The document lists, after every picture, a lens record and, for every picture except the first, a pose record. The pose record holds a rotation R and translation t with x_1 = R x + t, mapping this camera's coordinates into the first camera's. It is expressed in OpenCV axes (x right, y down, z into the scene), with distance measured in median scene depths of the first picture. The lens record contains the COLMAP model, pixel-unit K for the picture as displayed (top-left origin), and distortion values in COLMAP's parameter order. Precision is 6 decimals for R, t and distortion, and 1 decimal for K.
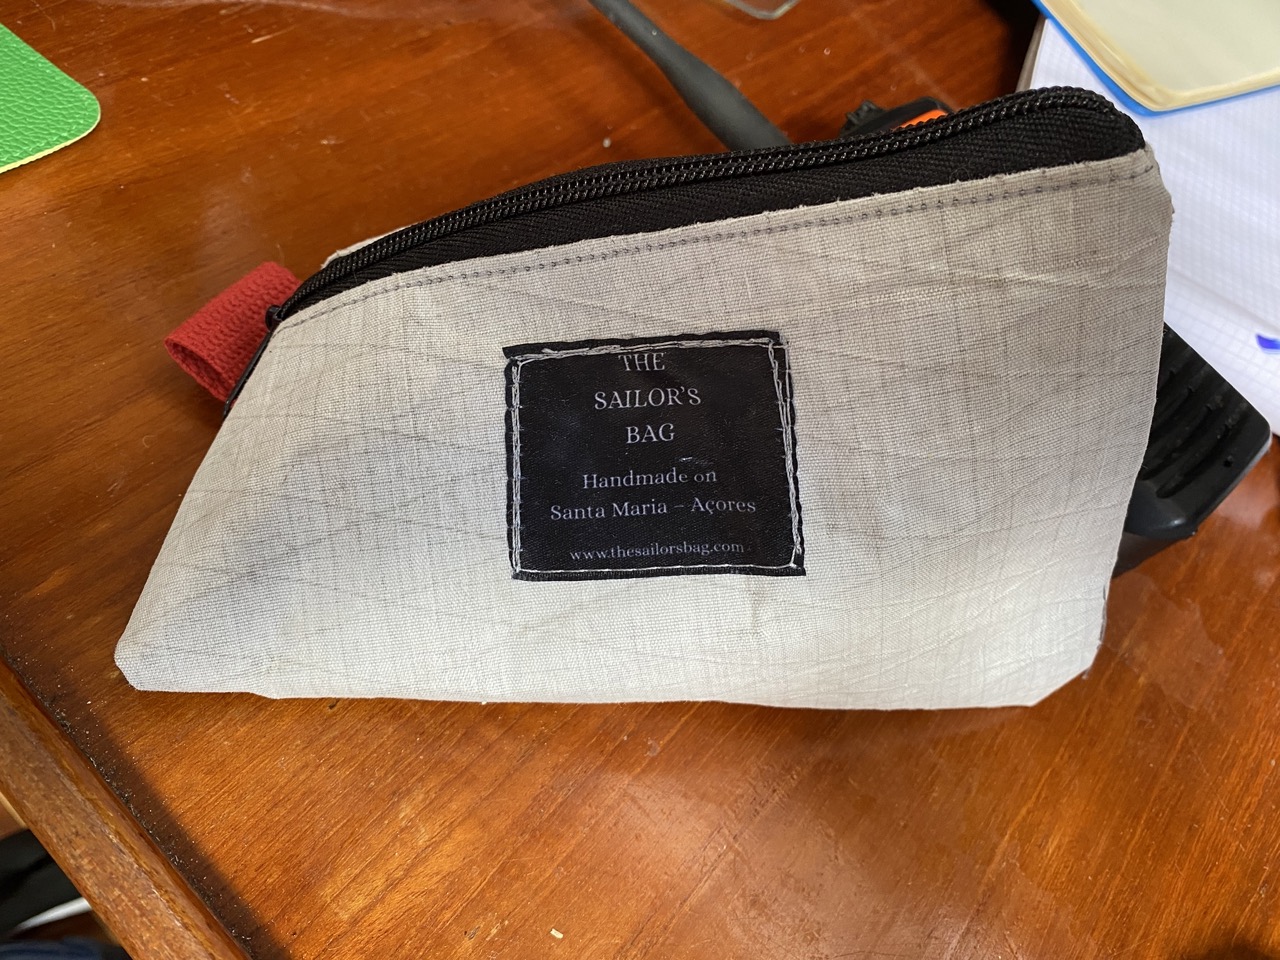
lens RADIAL K [[961.6, 0, 643.0], [0, 961.6, 481.2], [0, 0, 1]] dist [-0.013845, -0.003302]
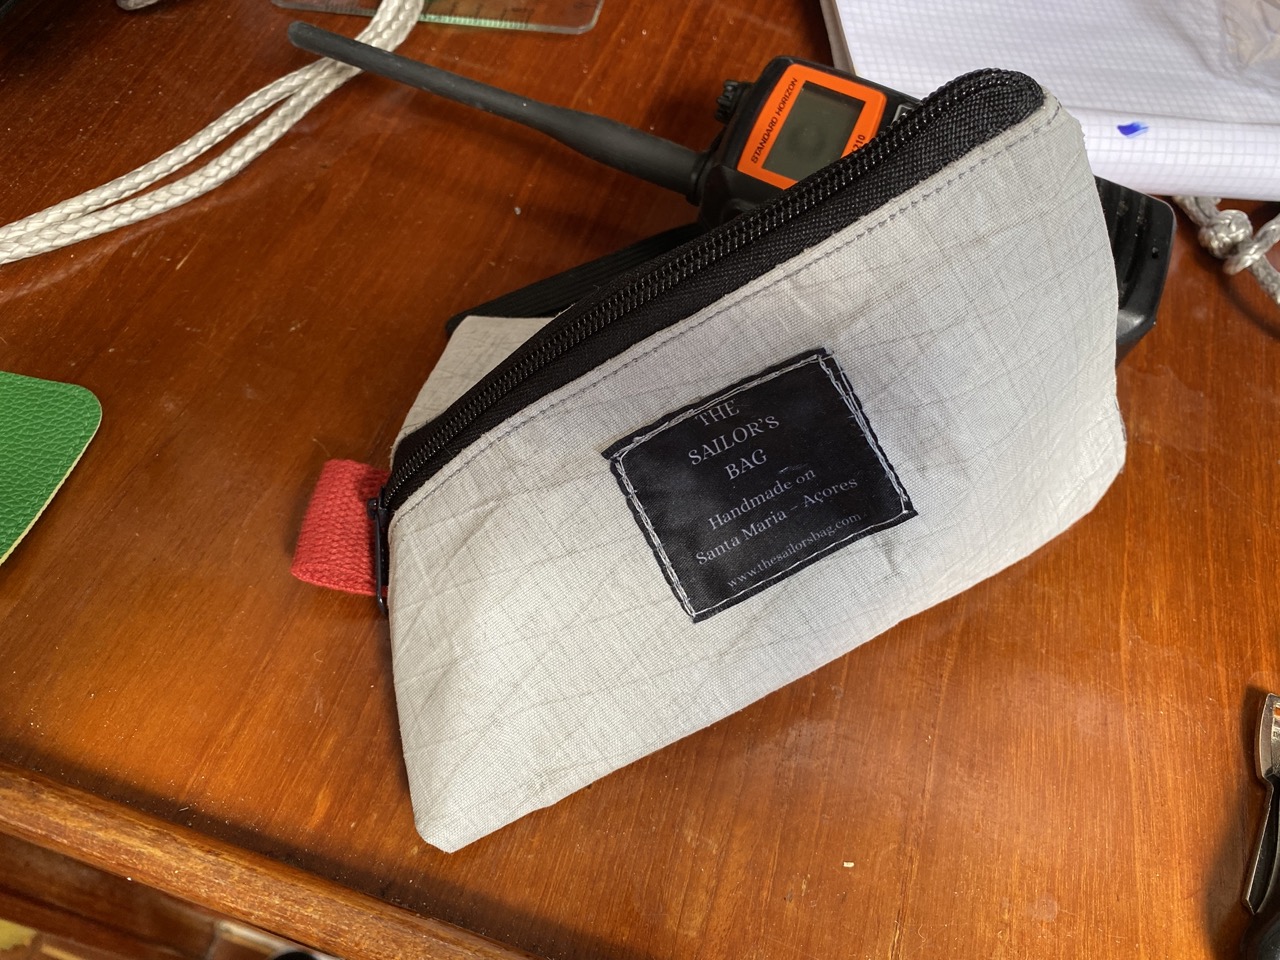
lens RADIAL K [[961.6, 0, 631.5], [0, 961.6, 480.0], [0, 0, 1]] dist [-0.013845, -0.003302]
pose [[0.894617, -0.443548, 0.054095, -0.189853], [0.438400, 0.894685, 0.085696, -0.193115], [-0.086408, -0.052949, 0.994852, -0.163543]]
